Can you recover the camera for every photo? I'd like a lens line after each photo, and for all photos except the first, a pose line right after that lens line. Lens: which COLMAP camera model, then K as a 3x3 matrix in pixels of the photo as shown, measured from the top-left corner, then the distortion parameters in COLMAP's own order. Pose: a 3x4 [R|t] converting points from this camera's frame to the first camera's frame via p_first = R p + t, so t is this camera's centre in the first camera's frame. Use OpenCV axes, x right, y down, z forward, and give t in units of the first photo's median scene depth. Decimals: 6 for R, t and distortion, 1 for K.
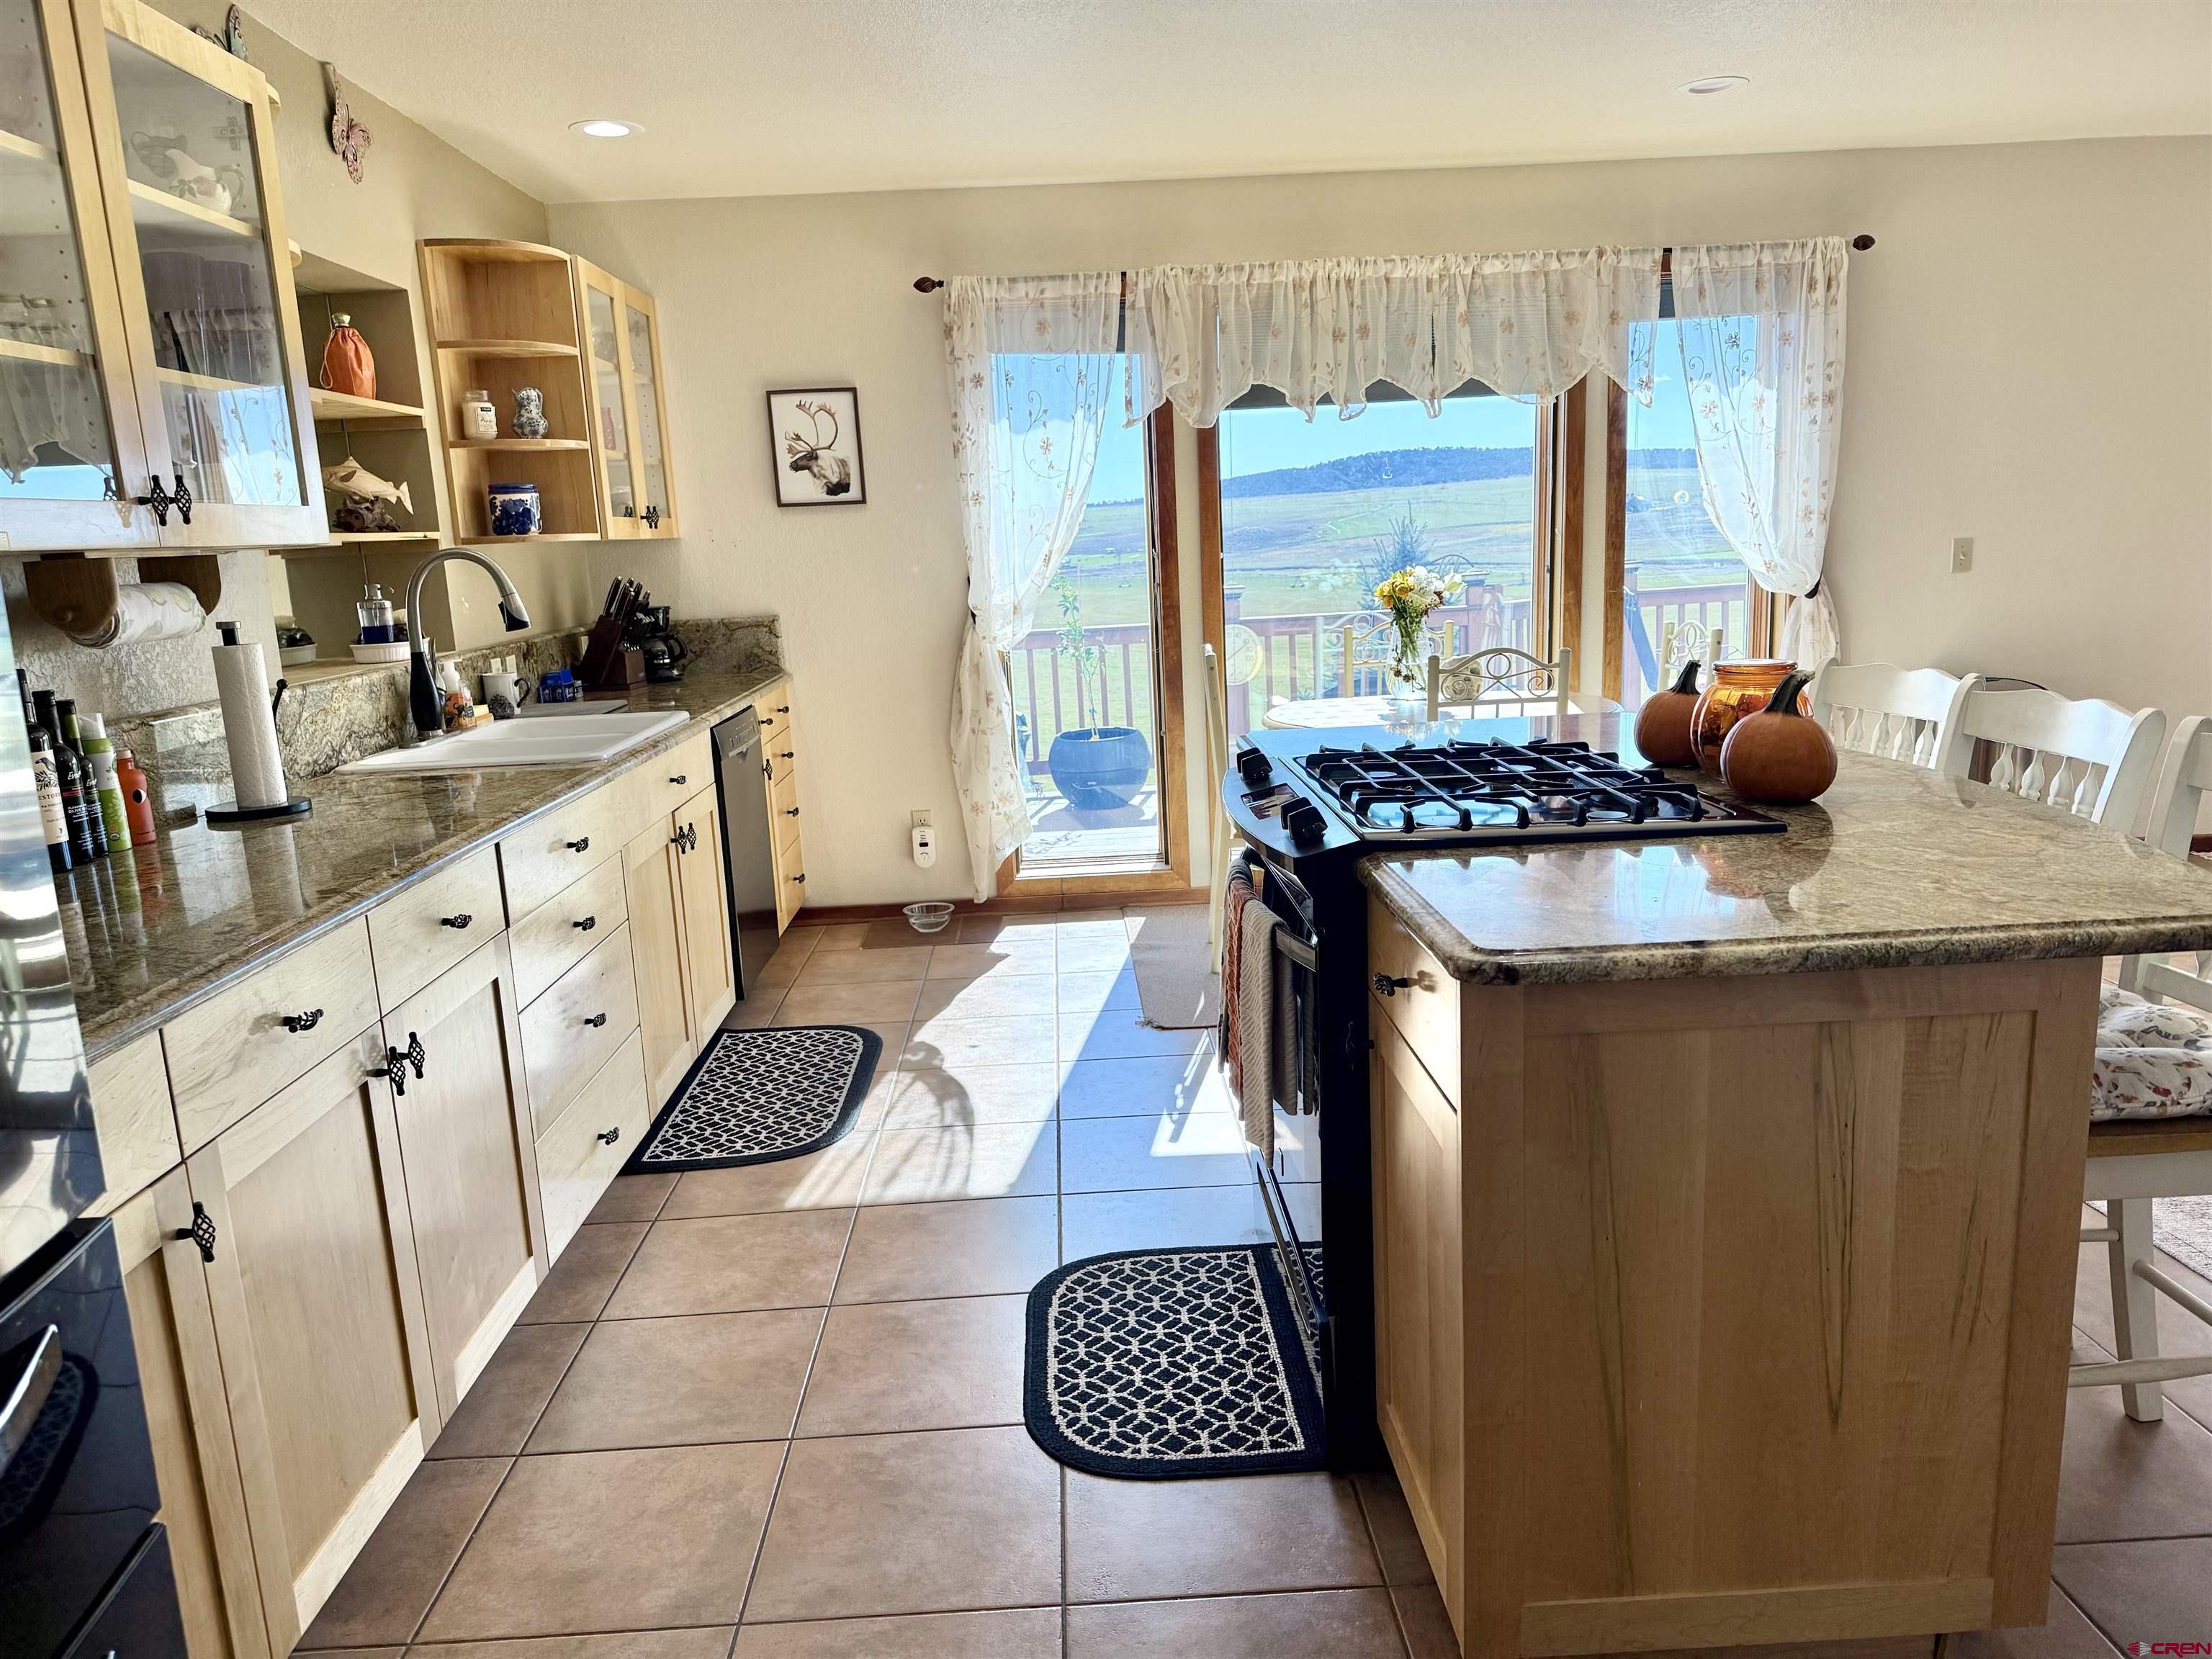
lens RADIAL K [[1549.7, 0, 1108.8], [0, 1549.7, 829.4], [0, 0, 1]] dist [0.050552, -0.062333]
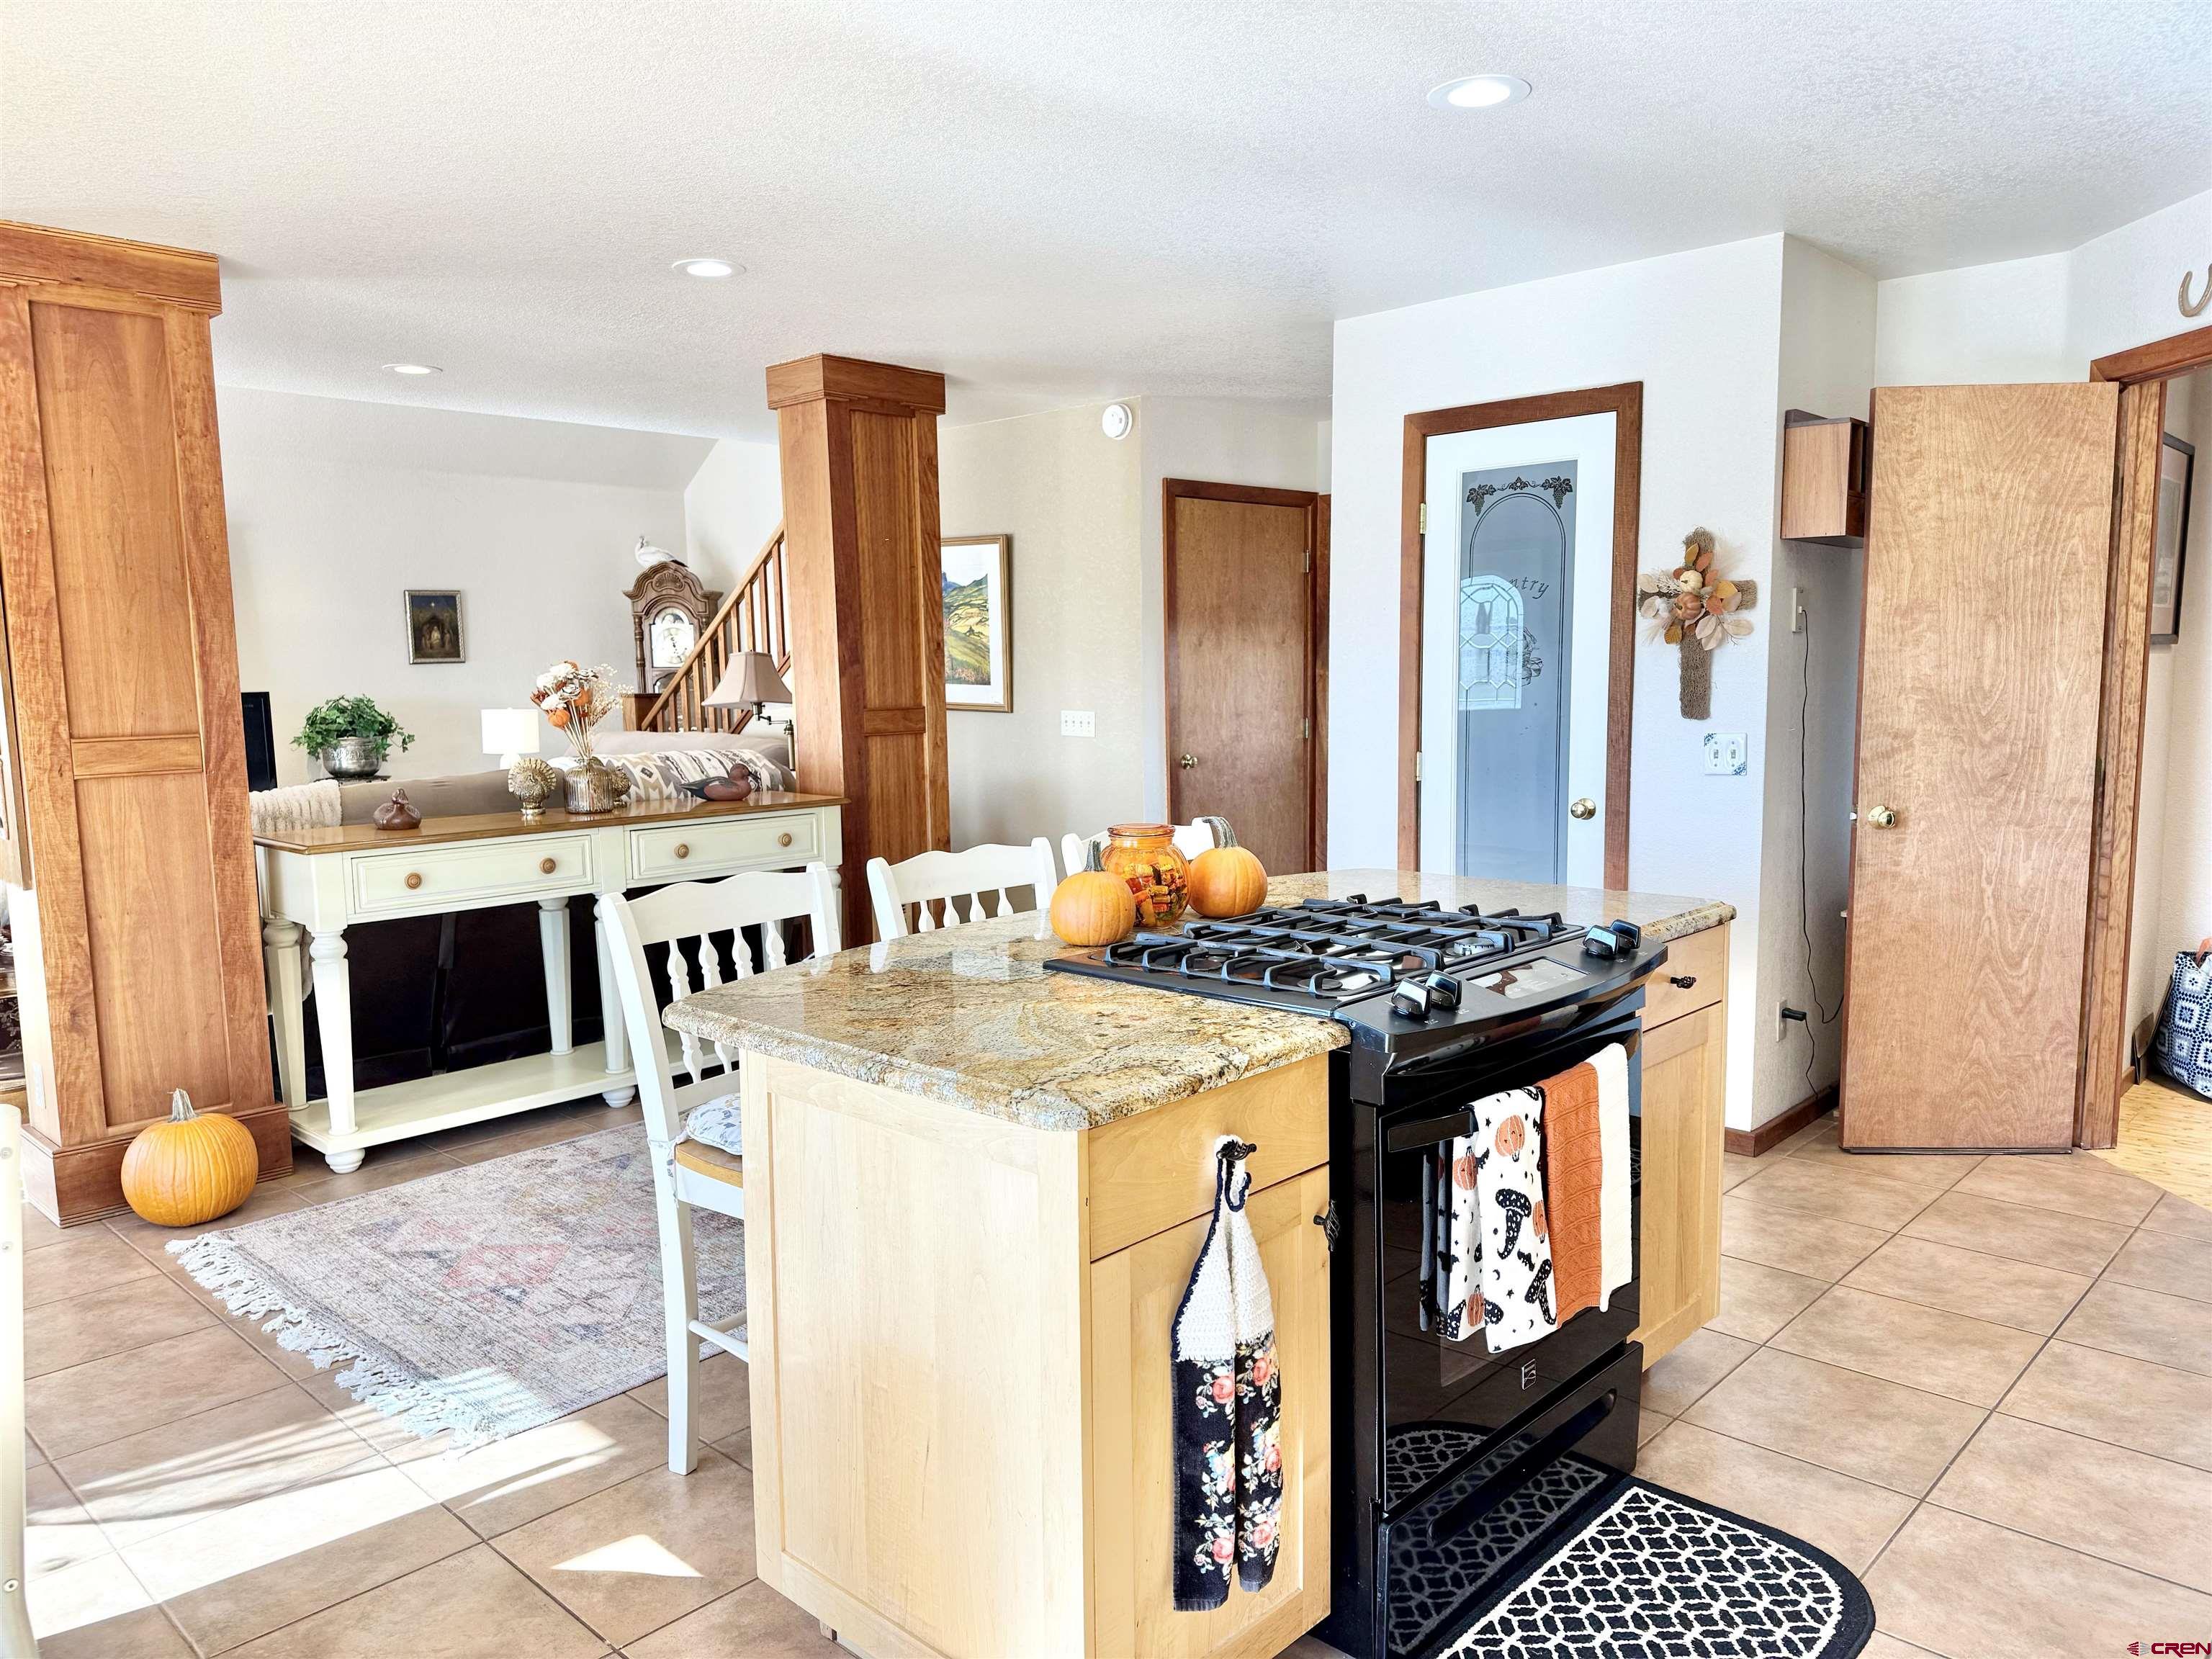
lens RADIAL K [[1549.7, 0, 1096.3], [0, 1549.7, 836.4], [0, 0, 1]] dist [0.050552, -0.062333]
pose [[-0.693450, -0.022535, 0.720152, -0.339398], [0.185178, 0.960361, 0.208363, -0.300609], [-0.696301, 0.277846, -0.661790, 1.568907]]
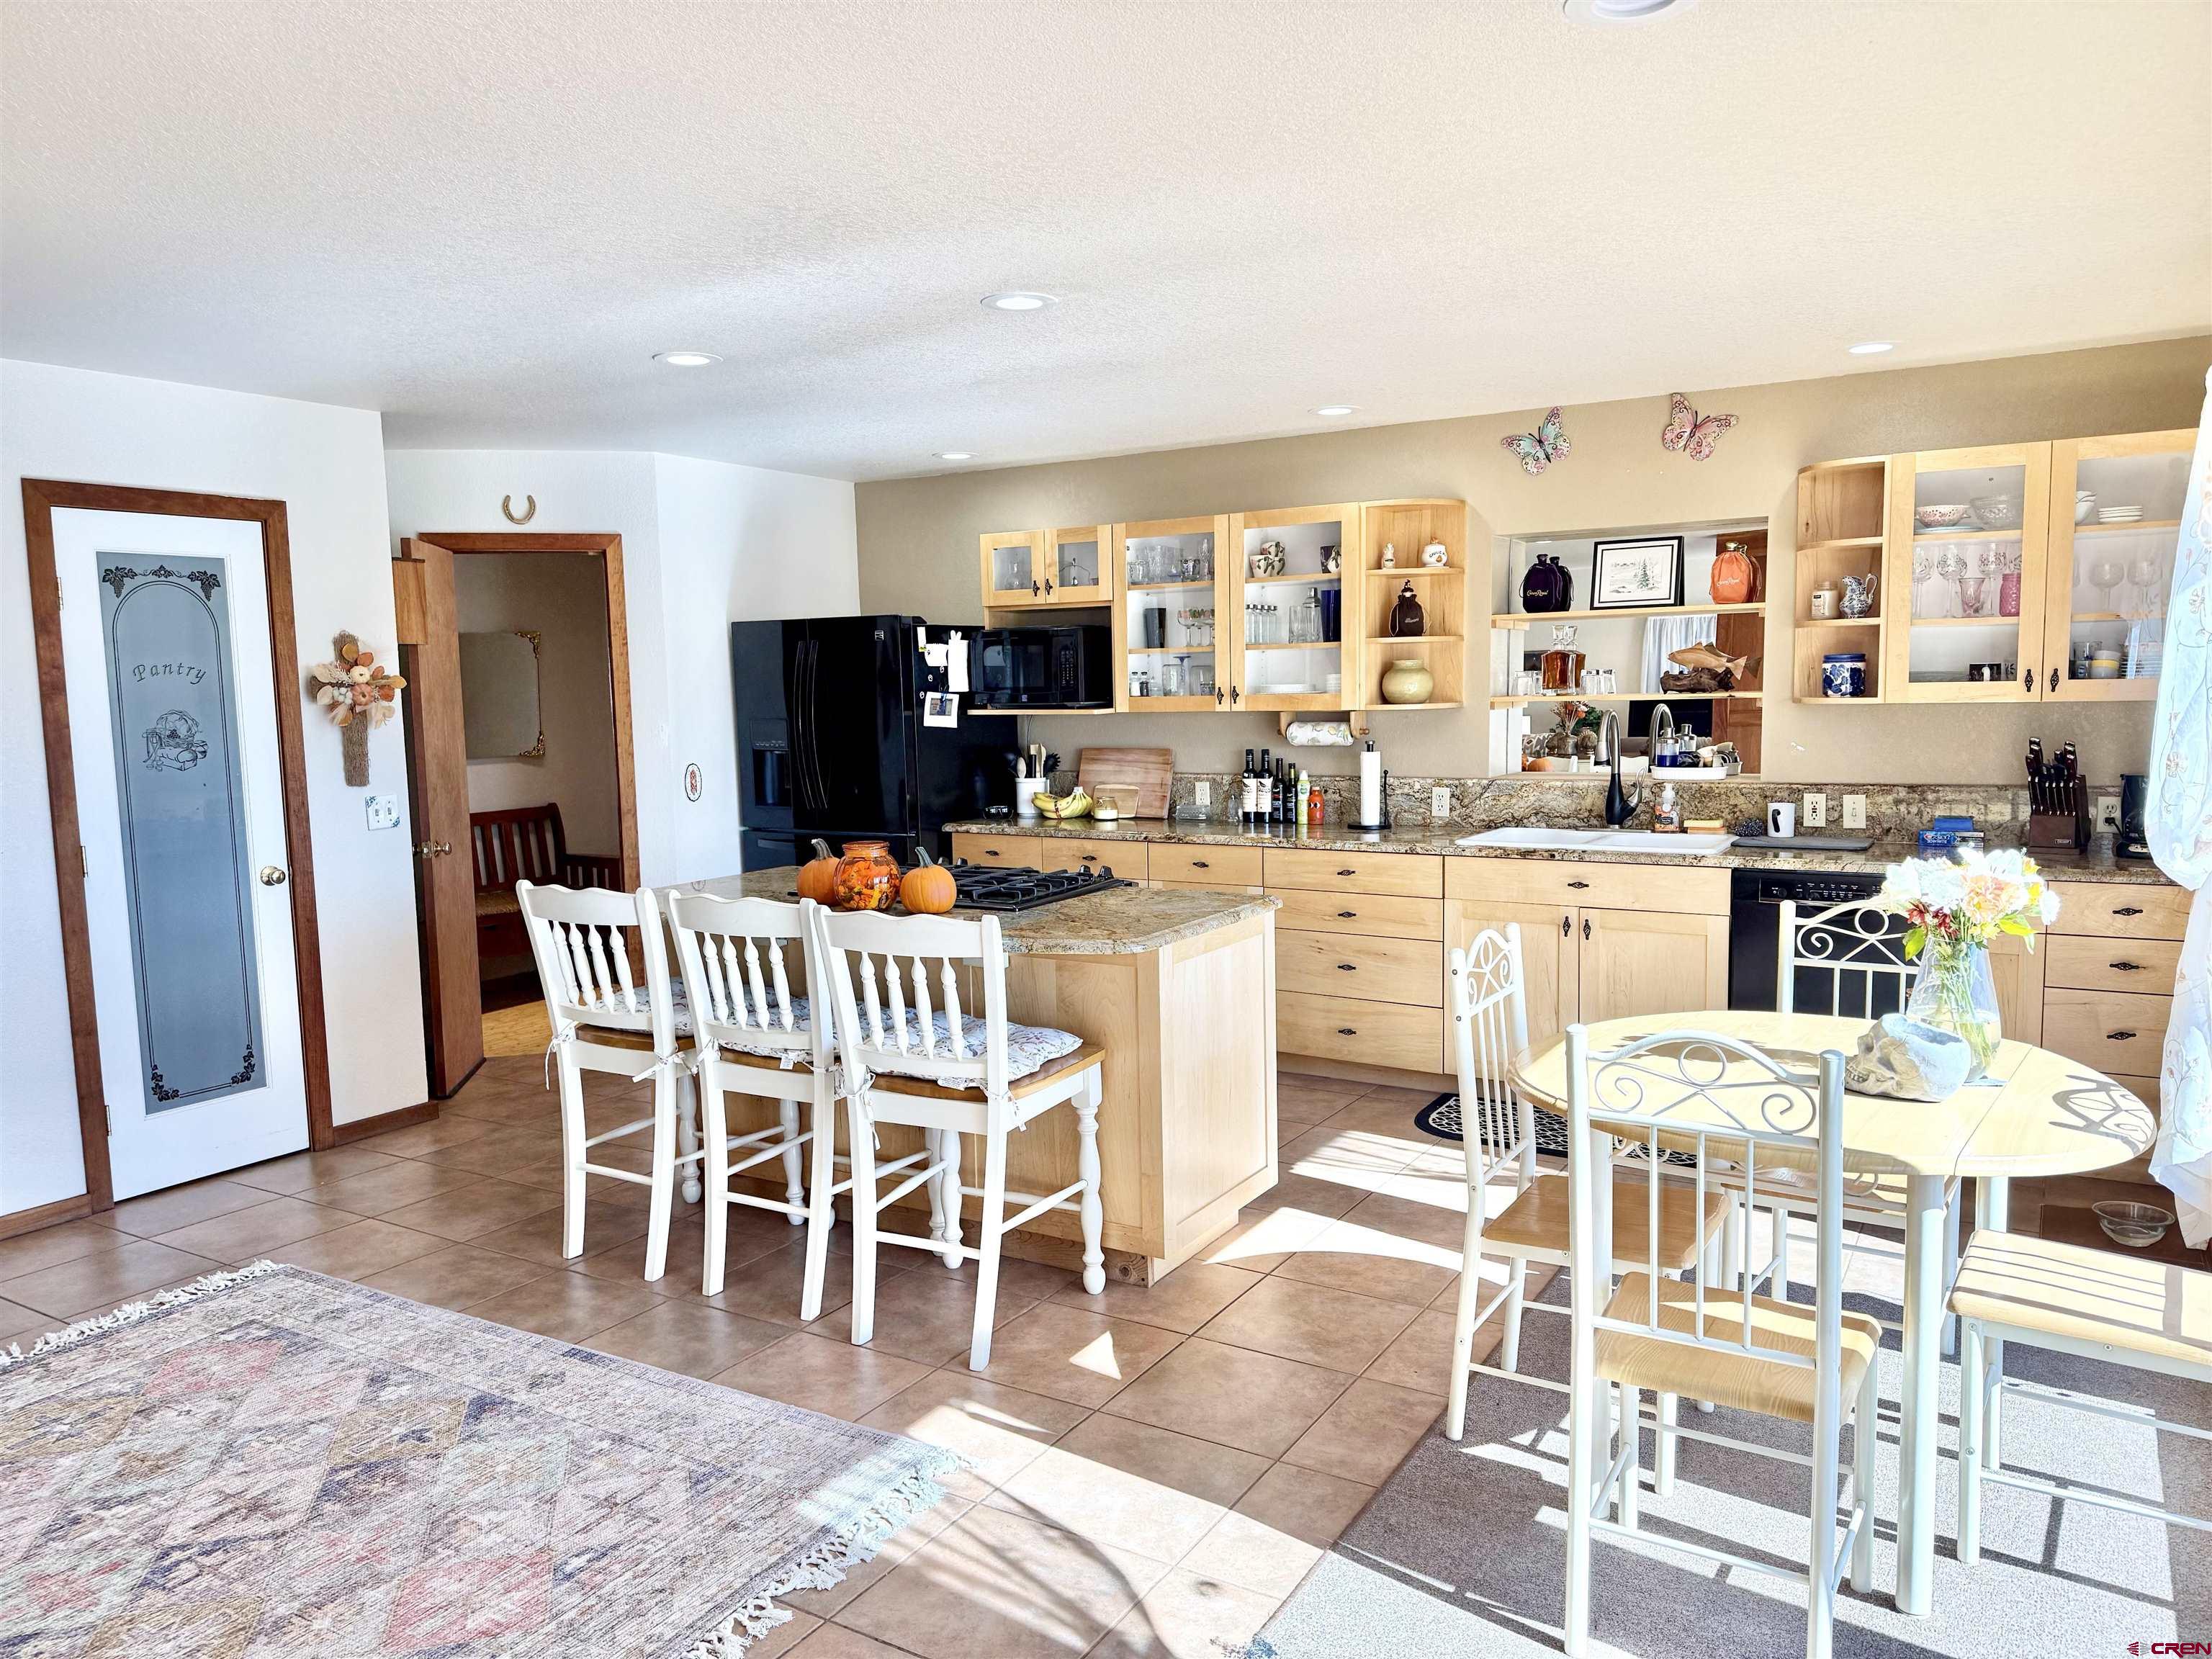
lens RADIAL K [[1549.7, 0, 1081.5], [0, 1549.7, 836.5], [0, 0, 1]] dist [0.050552, -0.062333]
pose [[-0.563097, 0.136108, -0.815105, 1.468332], [-0.120941, 0.962151, 0.244211, -0.497347], [0.817493, 0.236094, -0.525323, 1.840629]]
